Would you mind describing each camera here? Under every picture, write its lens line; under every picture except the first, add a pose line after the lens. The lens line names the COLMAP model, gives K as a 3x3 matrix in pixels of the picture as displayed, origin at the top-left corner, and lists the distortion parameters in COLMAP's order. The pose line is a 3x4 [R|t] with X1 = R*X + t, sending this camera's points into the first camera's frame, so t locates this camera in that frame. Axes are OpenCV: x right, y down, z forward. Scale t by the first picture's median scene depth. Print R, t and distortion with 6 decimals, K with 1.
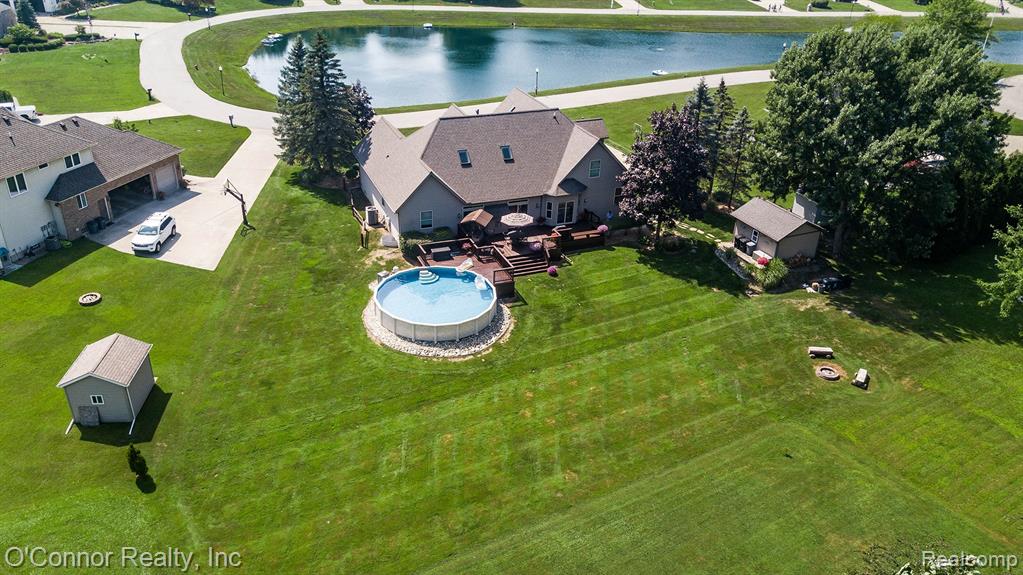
lens RADIAL K [[783.9, 0, 505.4], [0, 783.9, 290.7], [0, 0, 1]] dist [0.010540, -0.003998]
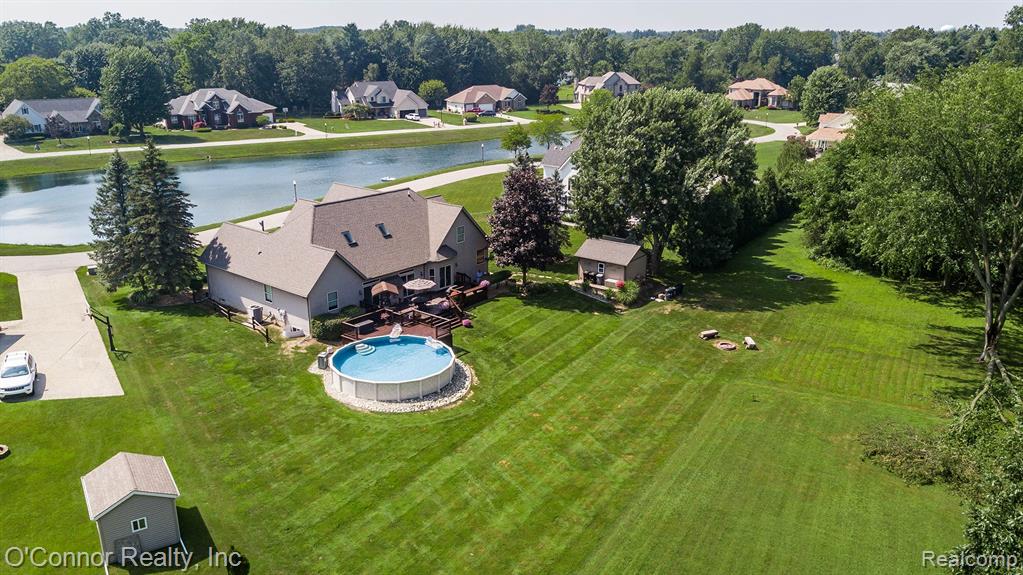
lens RADIAL K [[783.9, 0, 505.4], [0, 783.9, 290.7], [0, 0, 1]] dist [0.010540, -0.003998]
pose [[0.878398, -0.173295, 0.445405, -0.351430], [0.246731, 0.962582, -0.112073, 0.061846], [-0.409317, 0.208340, 0.888287, 0.029298]]
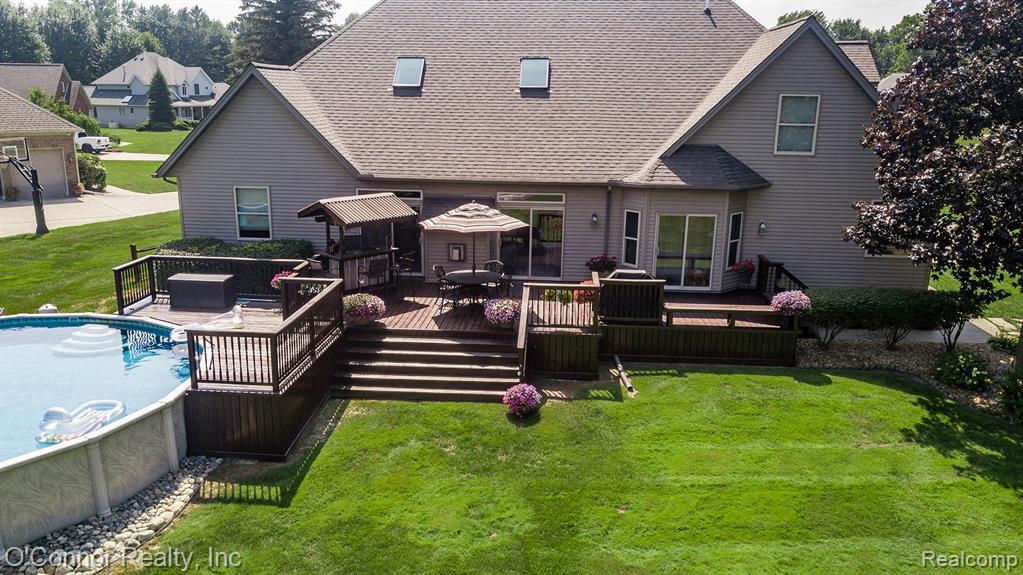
lens RADIAL K [[783.9, 0, 505.4], [0, 783.9, 290.7], [0, 0, 1]] dist [0.010540, -0.003998]
pose [[0.895158, 0.088671, -0.436840, 0.162199], [-0.195551, 0.958793, -0.206097, -0.006615], [0.400565, 0.269914, 0.875611, 0.751307]]
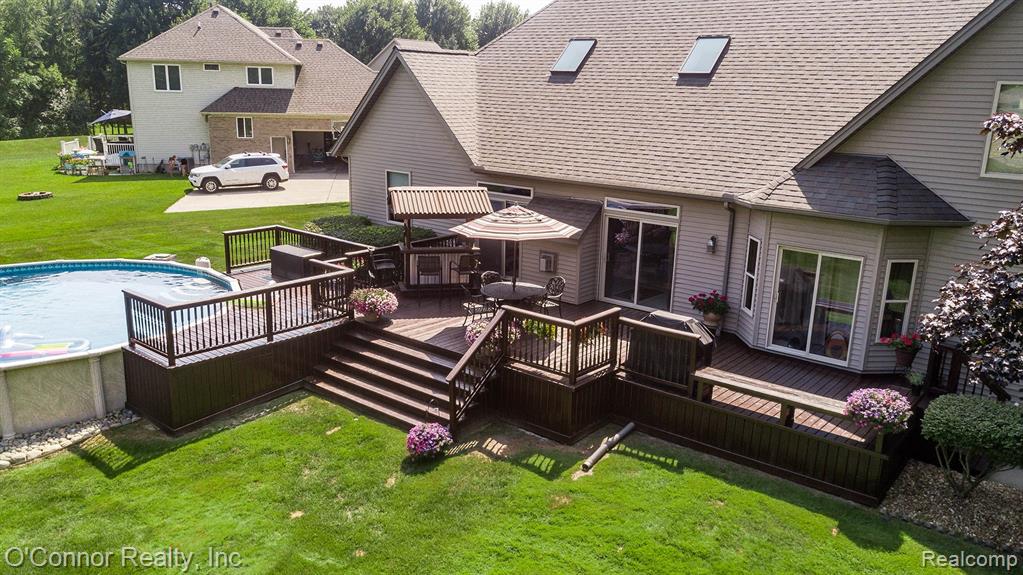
lens RADIAL K [[786.5, 0, 506.5], [0, 786.5, 288.7], [0, 0, 1]] dist [-0.003784, -0.000865]
pose [[0.475345, 0.203385, -0.855968, 0.240401], [-0.423765, 0.905548, -0.020164, -0.067373], [0.771019, 0.372315, 0.516635, 0.876649]]
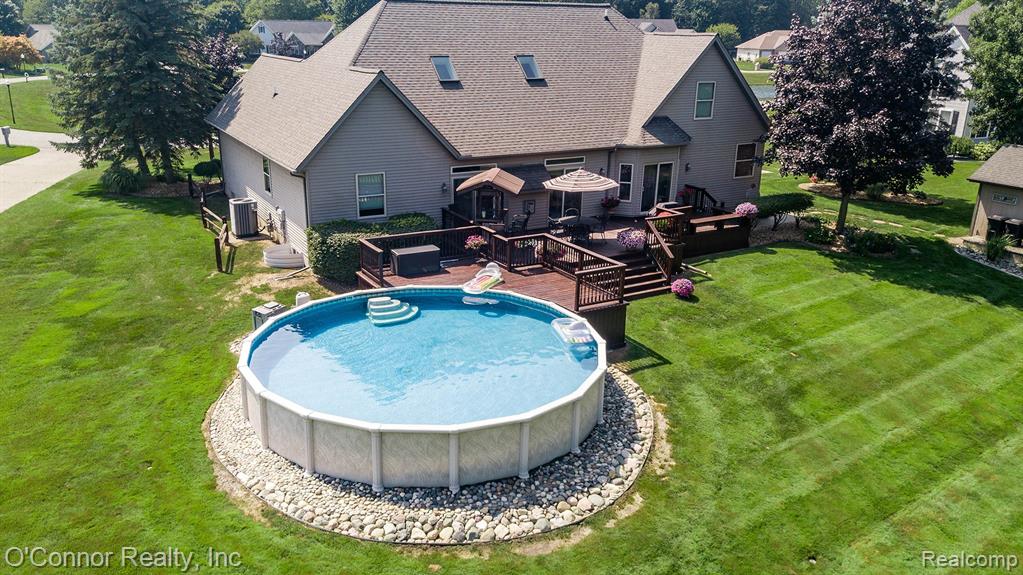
lens RADIAL K [[794.6, 0, 492.0], [0, 794.6, 288.6], [0, 0, 1]] dist [-0.000300, 0.000009]
pose [[0.991903, -0.058558, 0.112688, -0.087620], [0.076459, 0.983867, -0.161742, 0.034473], [-0.101399, 0.169049, 0.980378, 0.582480]]
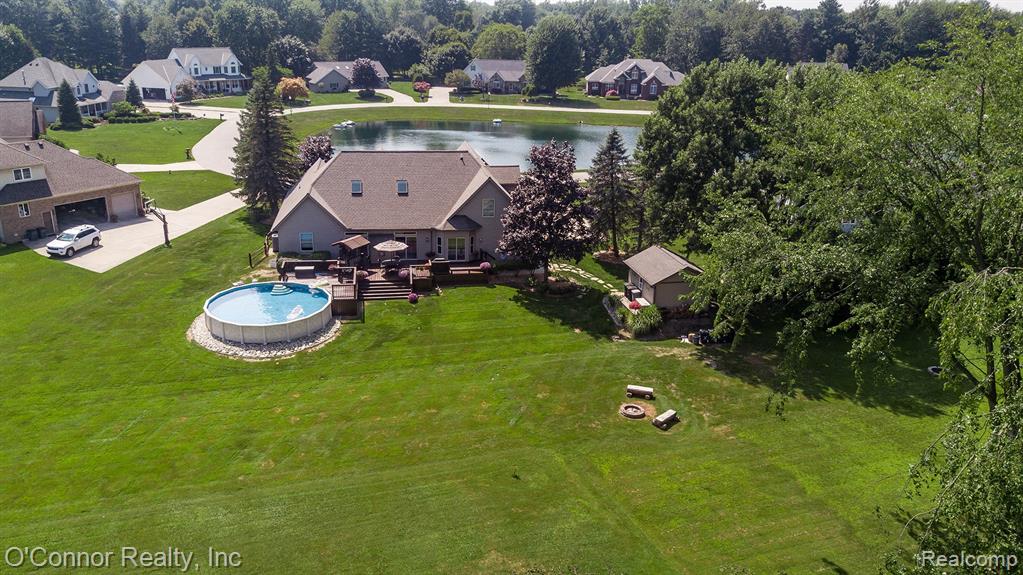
lens RADIAL K [[783.9, 0, 505.4], [0, 783.9, 290.7], [0, 0, 1]] dist [0.010540, -0.003998]
pose [[0.976301, 0.066959, -0.205796, 0.368177], [-0.098139, 0.984516, -0.145246, 0.094629], [0.192884, 0.162000, 0.967756, 0.073165]]
